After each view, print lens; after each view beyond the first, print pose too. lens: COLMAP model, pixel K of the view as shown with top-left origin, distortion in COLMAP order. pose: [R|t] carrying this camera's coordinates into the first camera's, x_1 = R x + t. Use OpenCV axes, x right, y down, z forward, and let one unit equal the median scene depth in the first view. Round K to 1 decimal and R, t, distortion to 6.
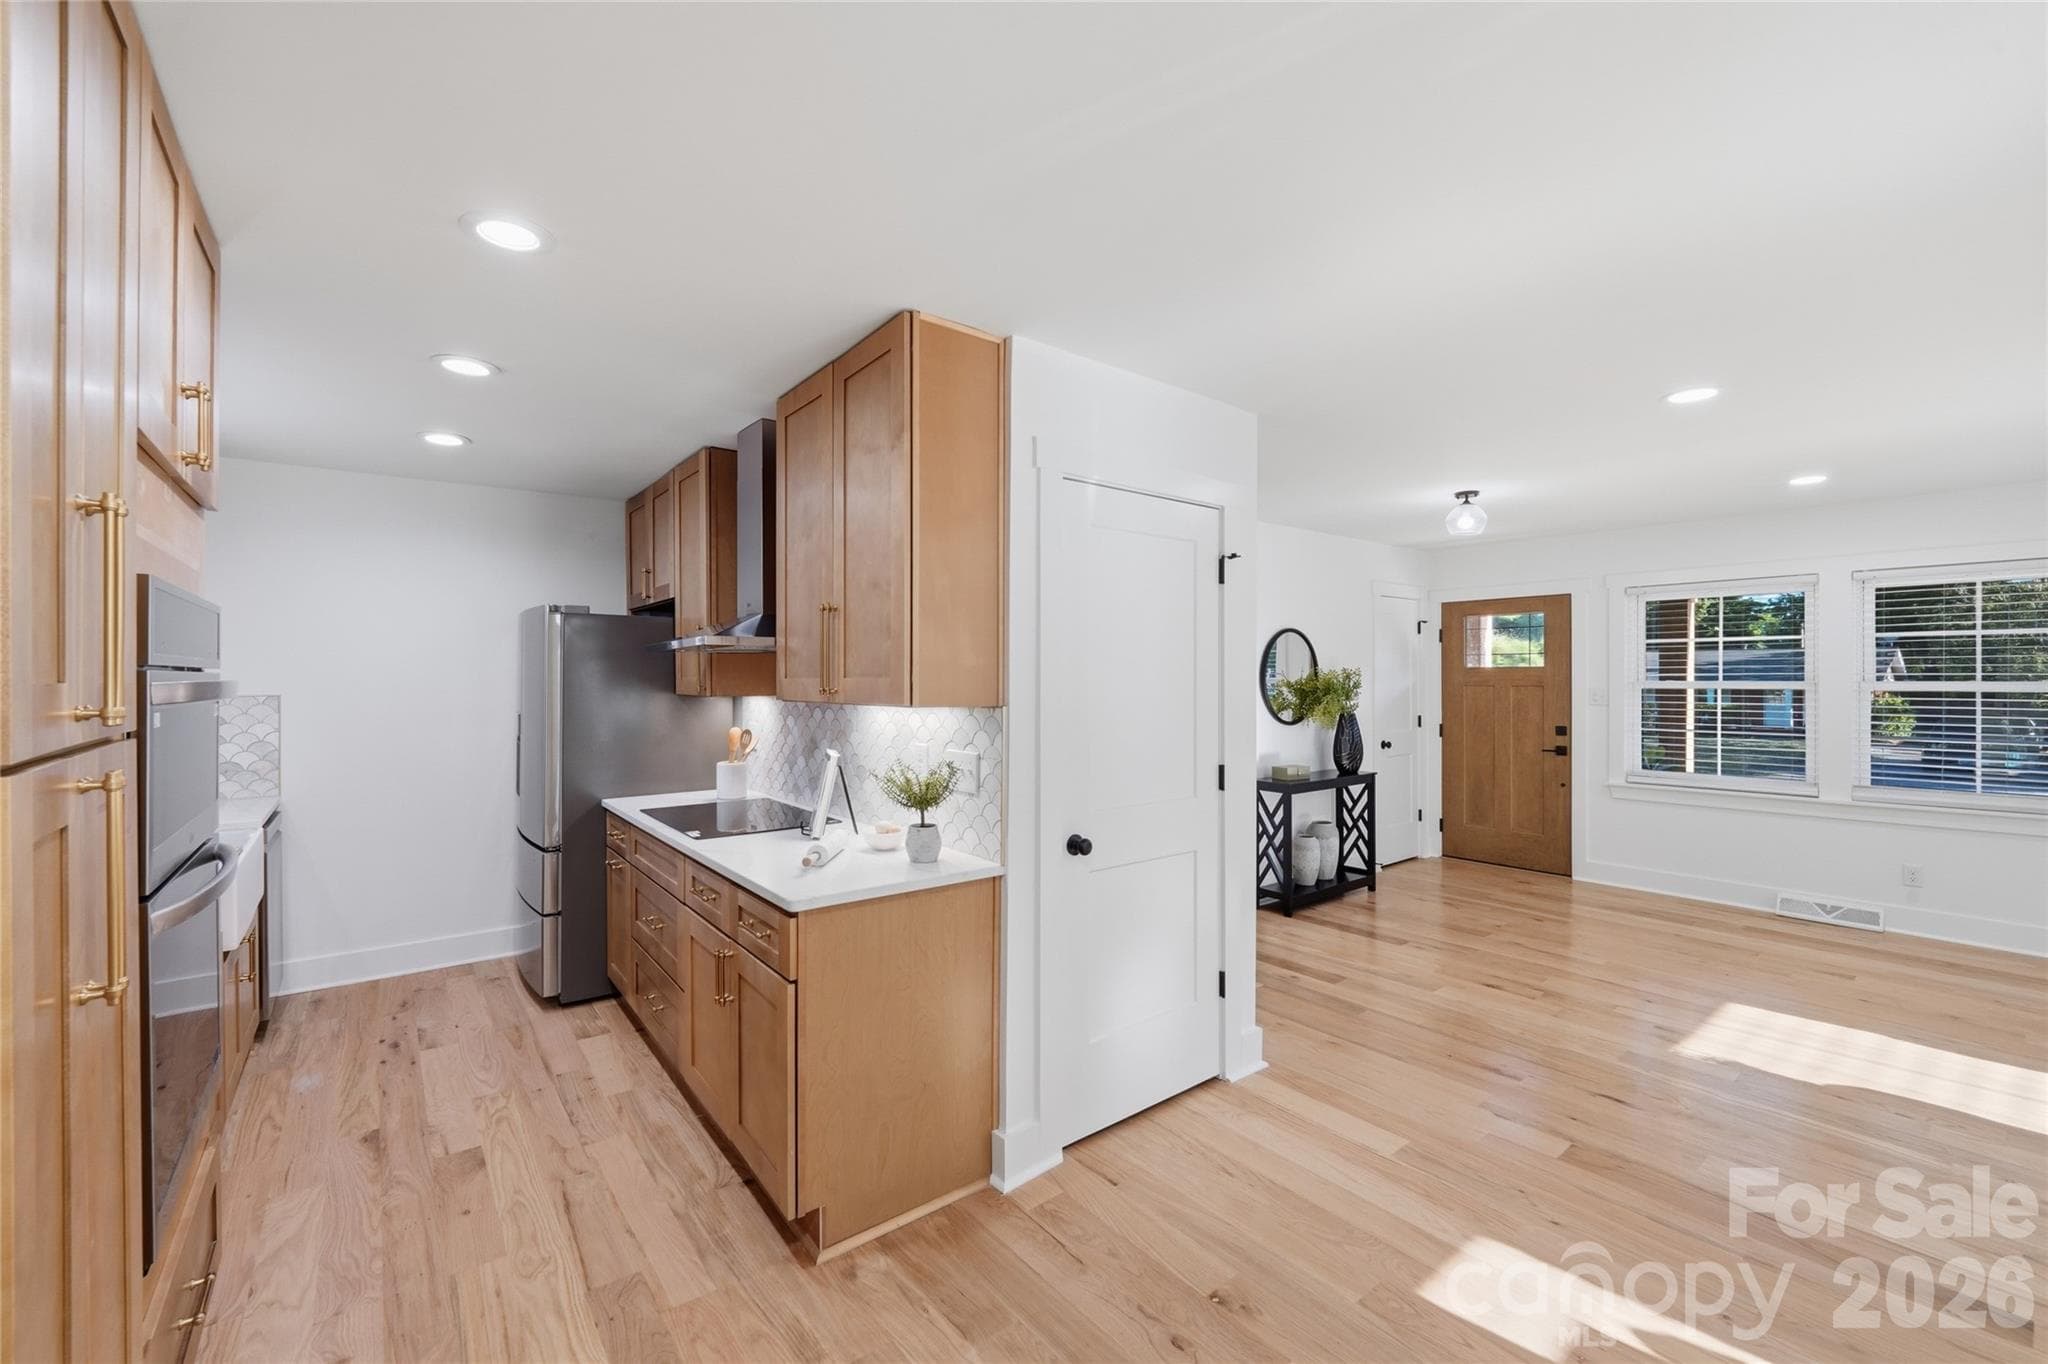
lens RADIAL K [[846.4, 0, 998.3], [0, 846.4, 669.0], [0, 0, 1]] dist [-0.011734, -0.000370]
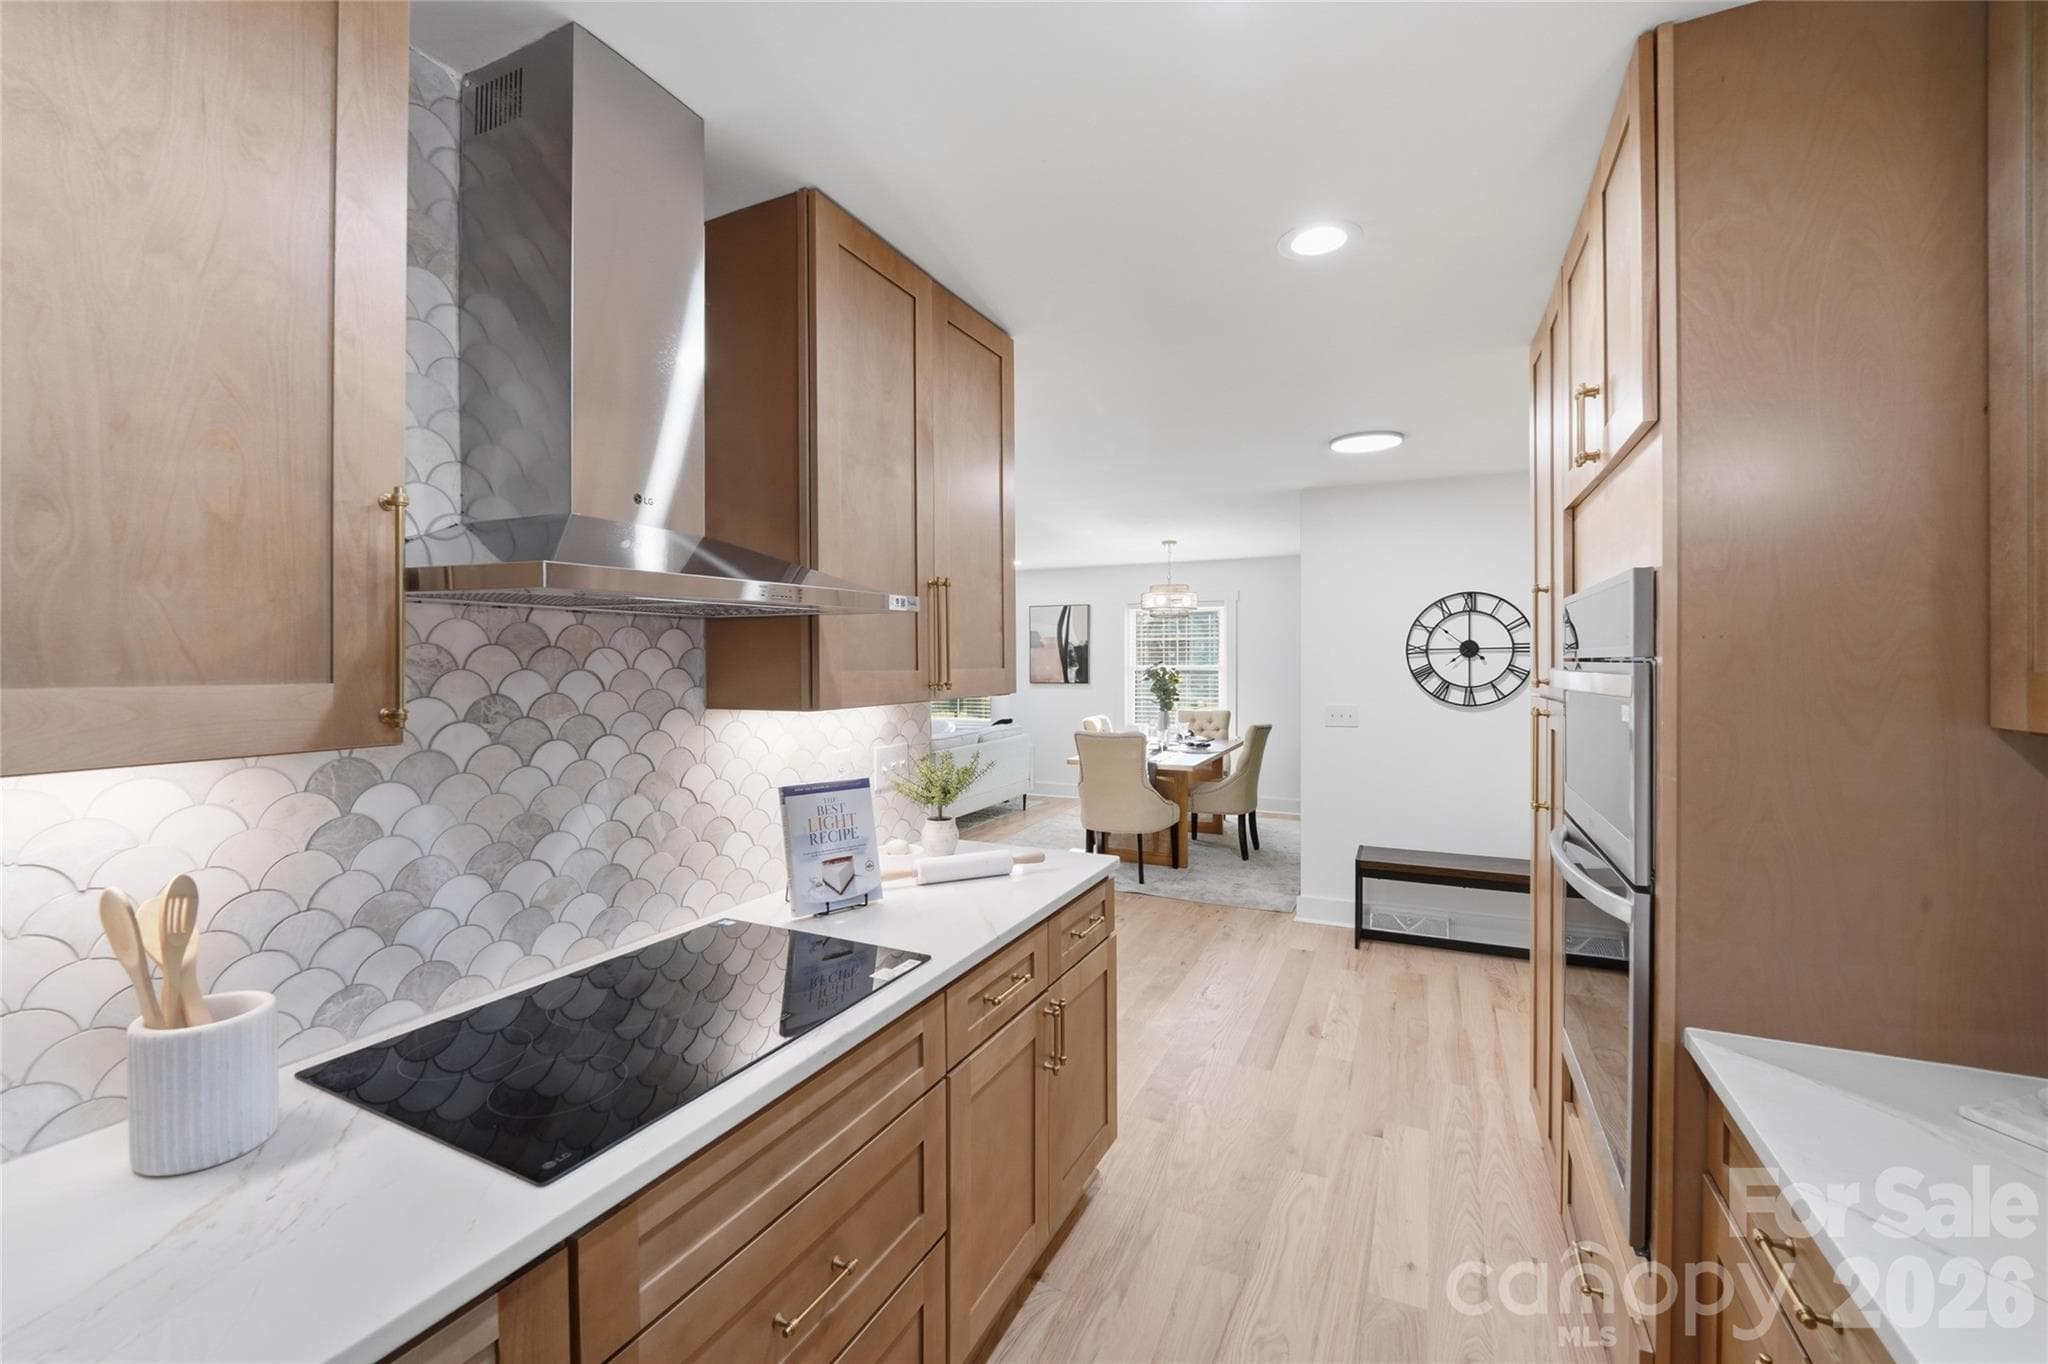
lens RADIAL K [[846.4, 0, 998.3], [0, 846.4, 669.0], [0, 0, 1]] dist [-0.011734, -0.000370]
pose [[-0.444620, -0.003033, 0.895714, -0.712318], [-0.002308, 0.999995, 0.002240, 0.004982], [-0.895717, -0.001072, -0.444624, 0.976190]]
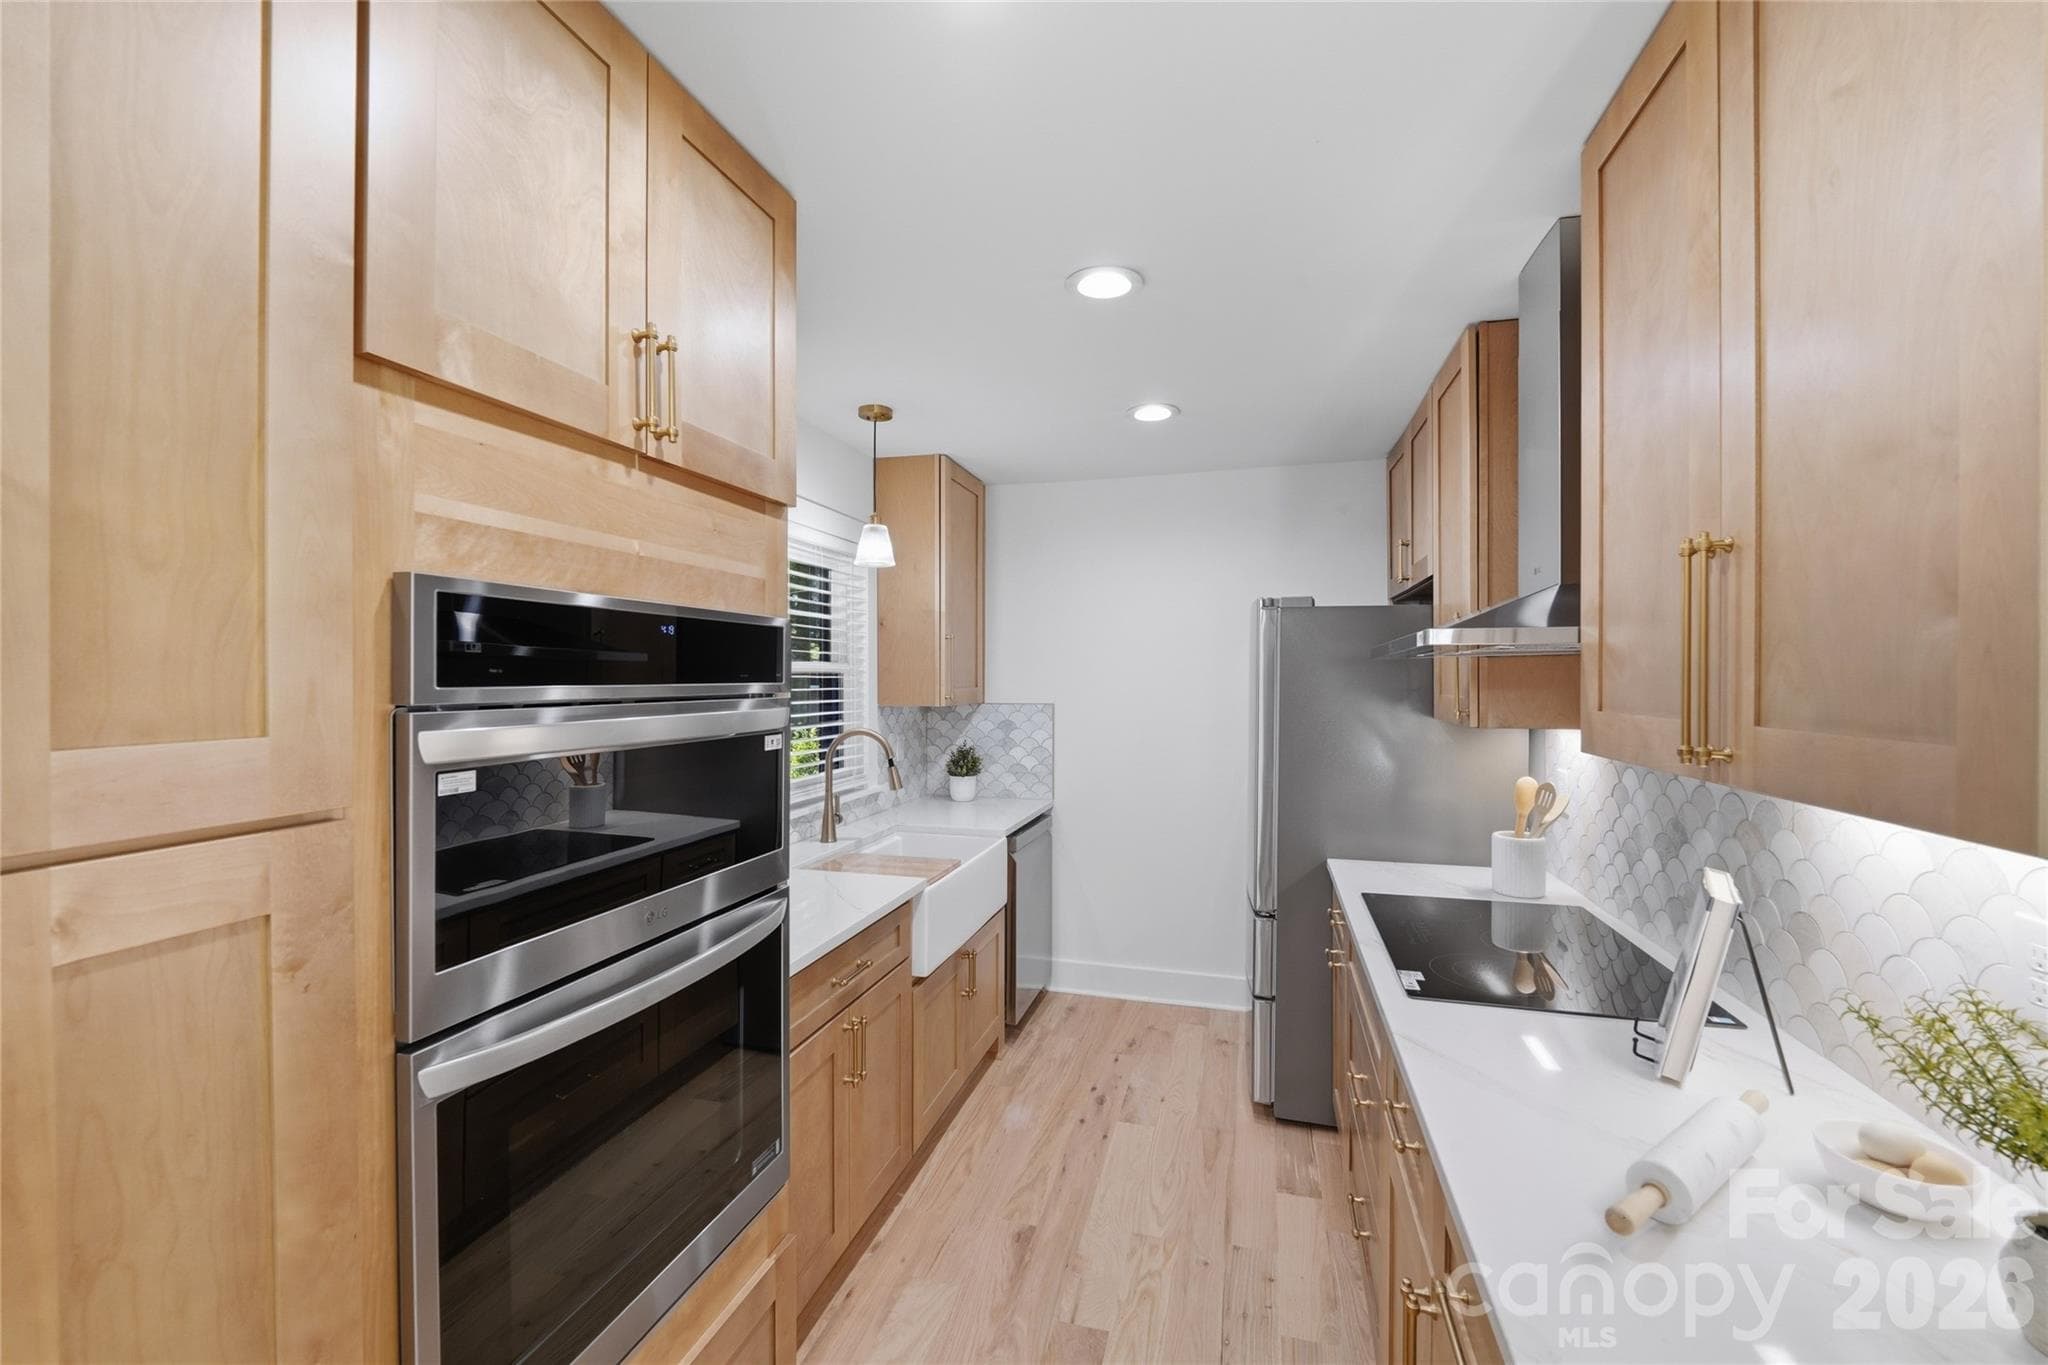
lens RADIAL K [[836.3, 0, 1024.0], [0, 836.3, 682.5], [0, 0, 1]] dist [-0.001848, -0.000211]
pose [[0.616819, 0.006801, -0.787076, -0.065756], [0.008932, 0.999838, 0.015638, -0.013572], [0.787054, -0.016676, 0.616658, 0.377818]]
